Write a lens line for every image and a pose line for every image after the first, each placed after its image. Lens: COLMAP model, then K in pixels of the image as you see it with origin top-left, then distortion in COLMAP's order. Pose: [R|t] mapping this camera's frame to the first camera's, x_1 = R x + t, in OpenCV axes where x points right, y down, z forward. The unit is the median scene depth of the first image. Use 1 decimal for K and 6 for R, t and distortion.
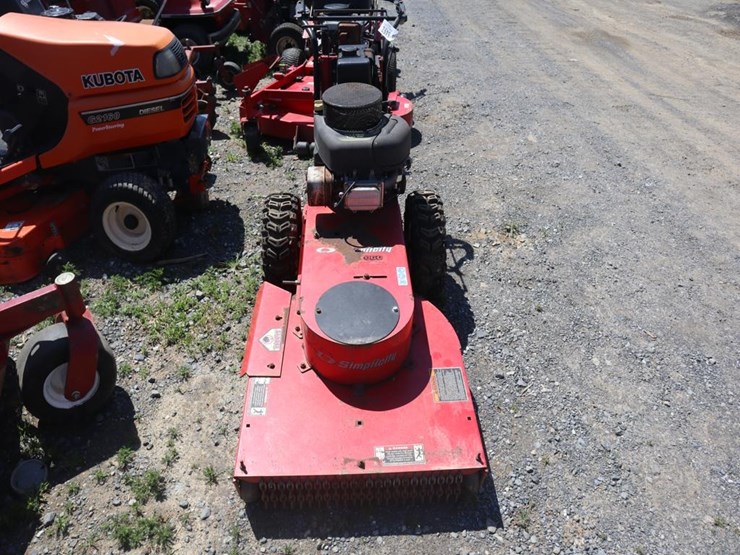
lens RADIAL K [[499.8, 0, 371.8], [0, 499.8, 227.5], [0, 0, 1]] dist [-0.118228, 0.047943]
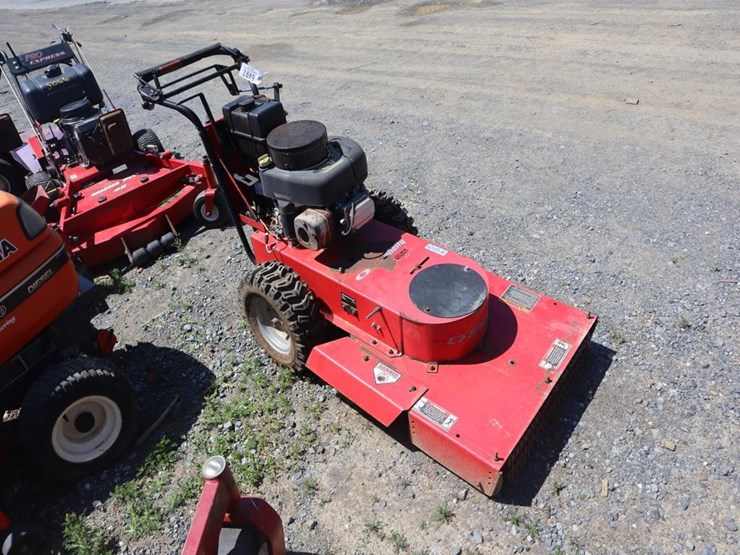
lens RADIAL K [[487.6, 0, 377.8], [0, 487.6, 236.8], [0, 0, 1]] dist [-0.108229, 0.039025]
pose [[0.676635, -0.521284, 0.520026, -0.533593], [0.543434, 0.830092, 0.125008, -0.122723], [-0.496834, 0.198016, 0.844953, 0.126360]]
